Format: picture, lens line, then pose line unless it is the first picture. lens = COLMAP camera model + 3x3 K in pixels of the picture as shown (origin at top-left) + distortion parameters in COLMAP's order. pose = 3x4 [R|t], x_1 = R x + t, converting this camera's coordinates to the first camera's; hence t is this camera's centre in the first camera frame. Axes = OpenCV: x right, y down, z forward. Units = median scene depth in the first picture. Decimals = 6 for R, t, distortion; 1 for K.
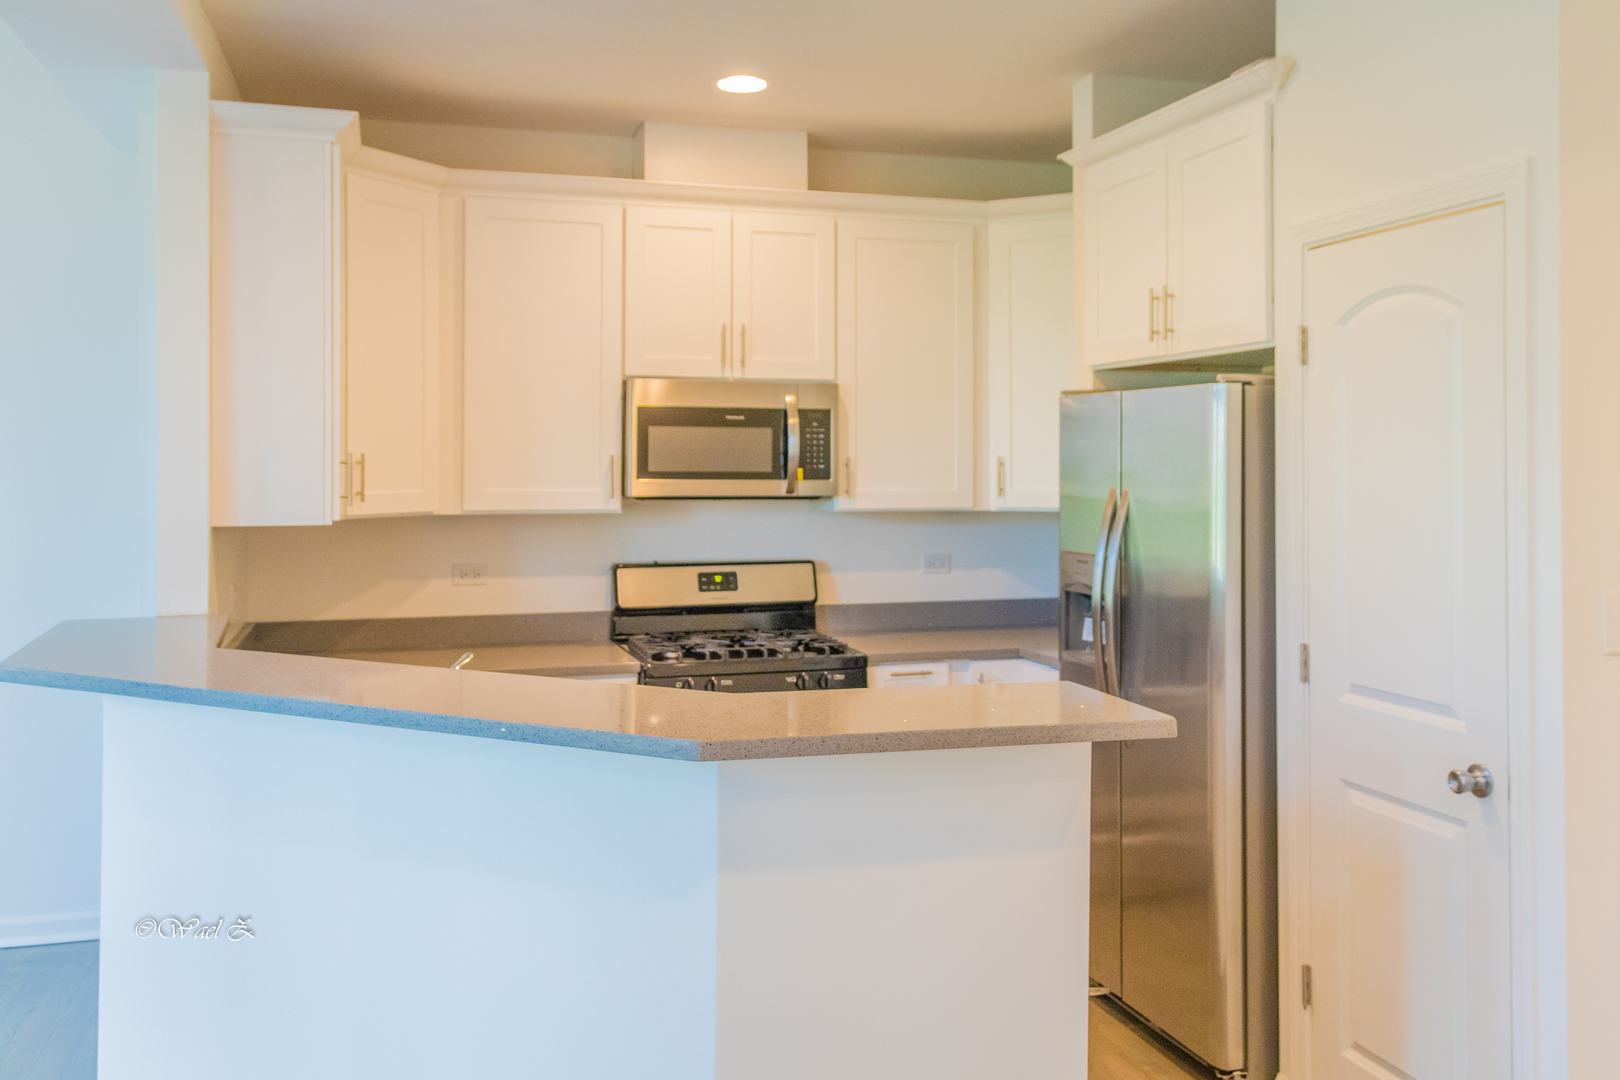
lens RADIAL K [[1418.5, 0, 838.5], [0, 1418.5, 460.1], [0, 0, 1]] dist [0.013855, 0.007265]
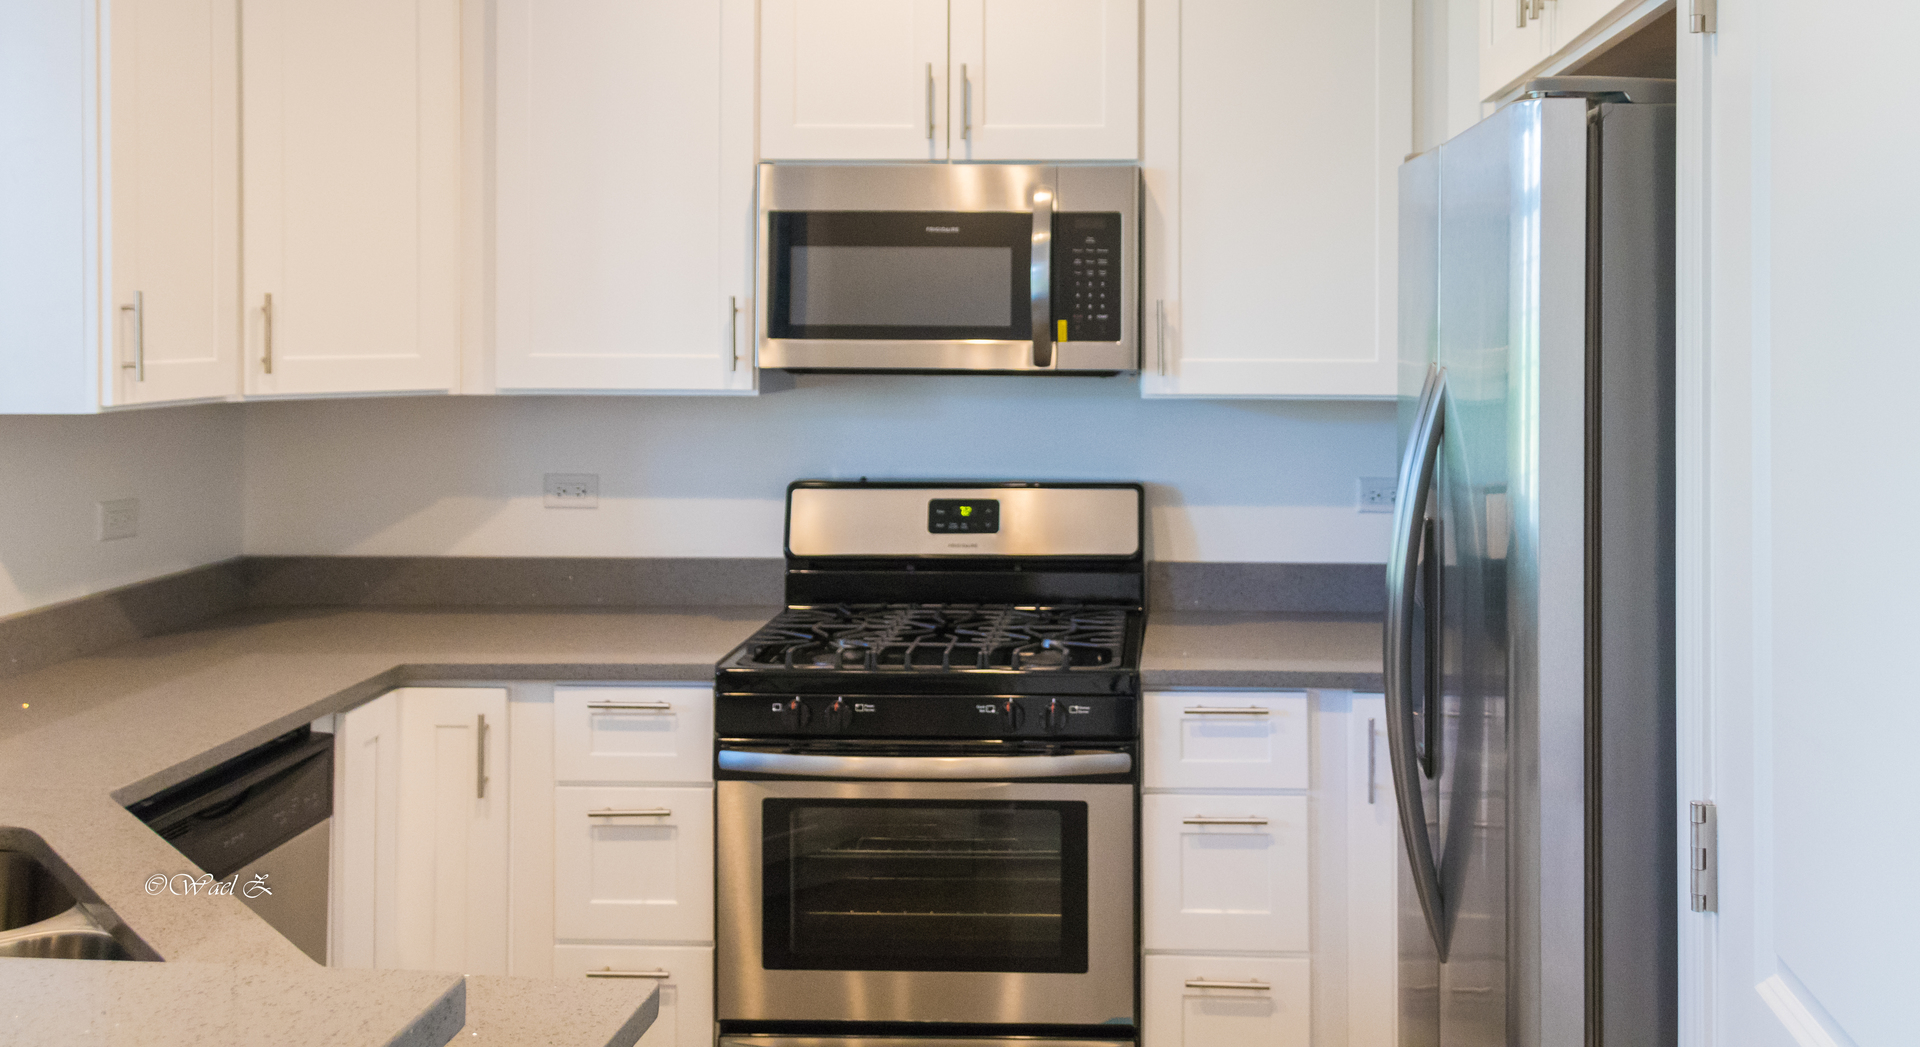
lens RADIAL K [[1777.5, 0, 1114.2], [0, 1777.5, 310.8], [0, 0, 1]] dist [0.030612, 0.009564]
pose [[0.937438, -0.000412, -0.348152, 0.235099], [0.000095, 1.000000, -0.000927, 0.002760], [0.348152, 0.000836, 0.937438, 0.357665]]
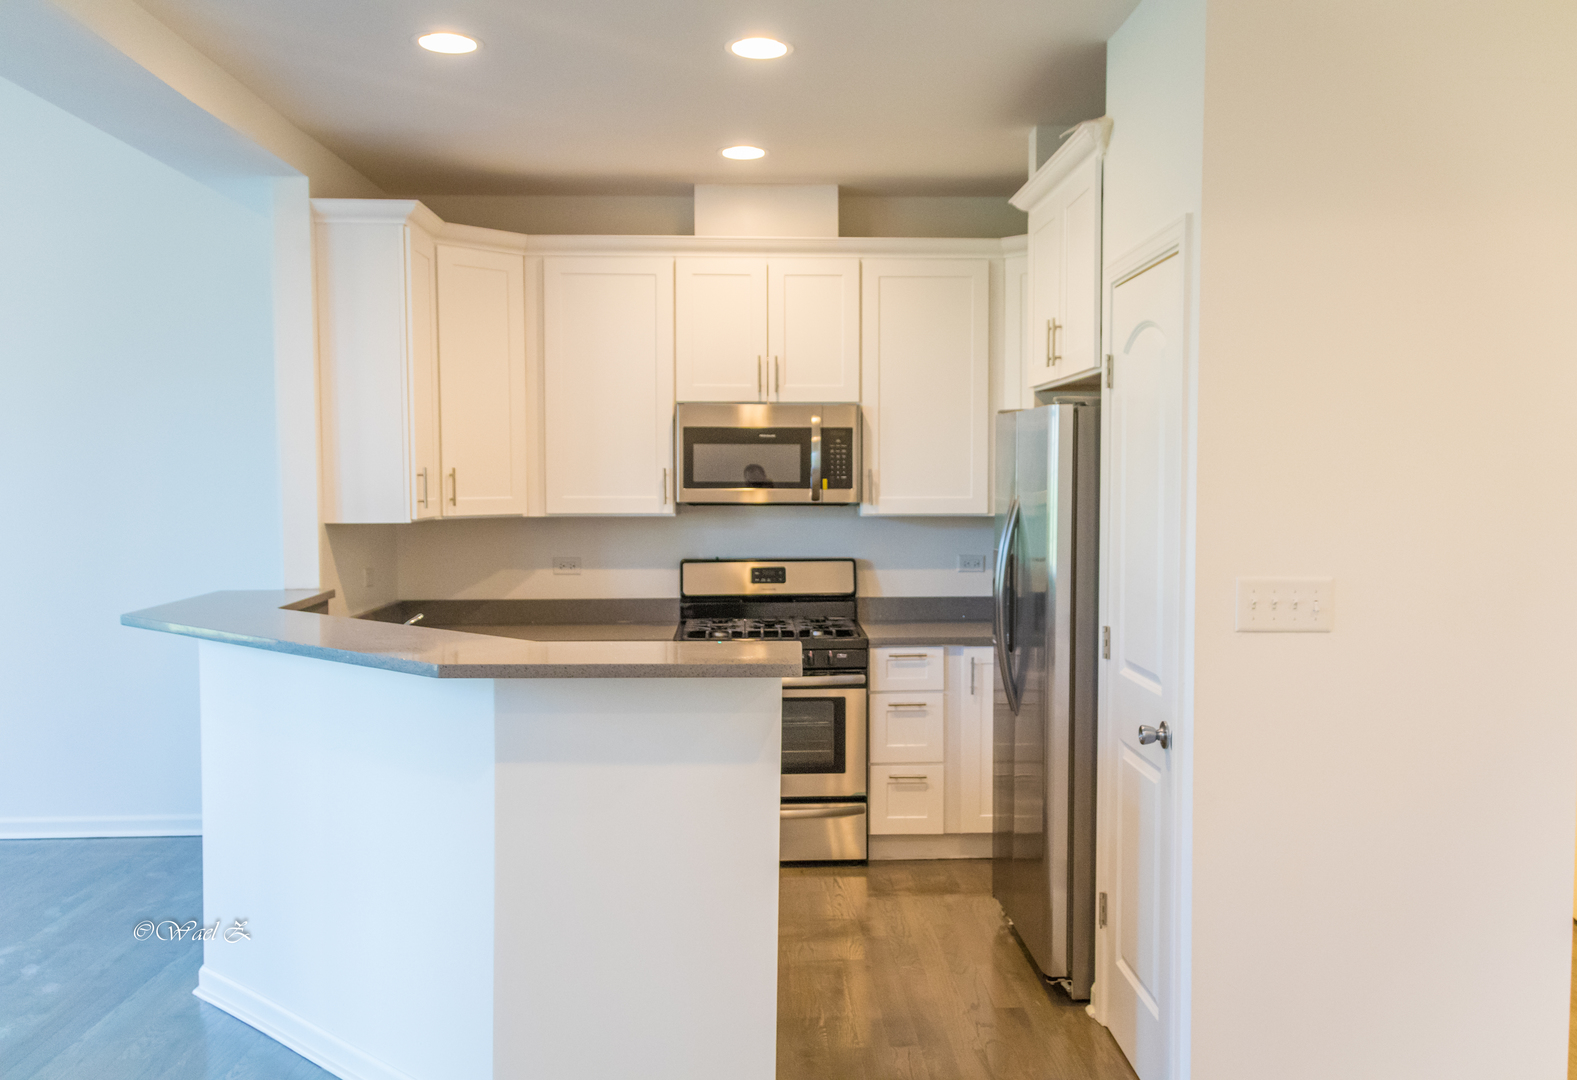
lens RADIAL K [[1403.4, 0, 843.3], [0, 1403.4, 574.4], [0, 0, 1]] dist [0.001888, 0.001495]
pose [[0.969851, 0.014320, -0.243279, 0.271414], [0.003139, 0.997455, 0.071224, 0.001935], [0.243679, -0.069840, 0.967338, -0.120232]]
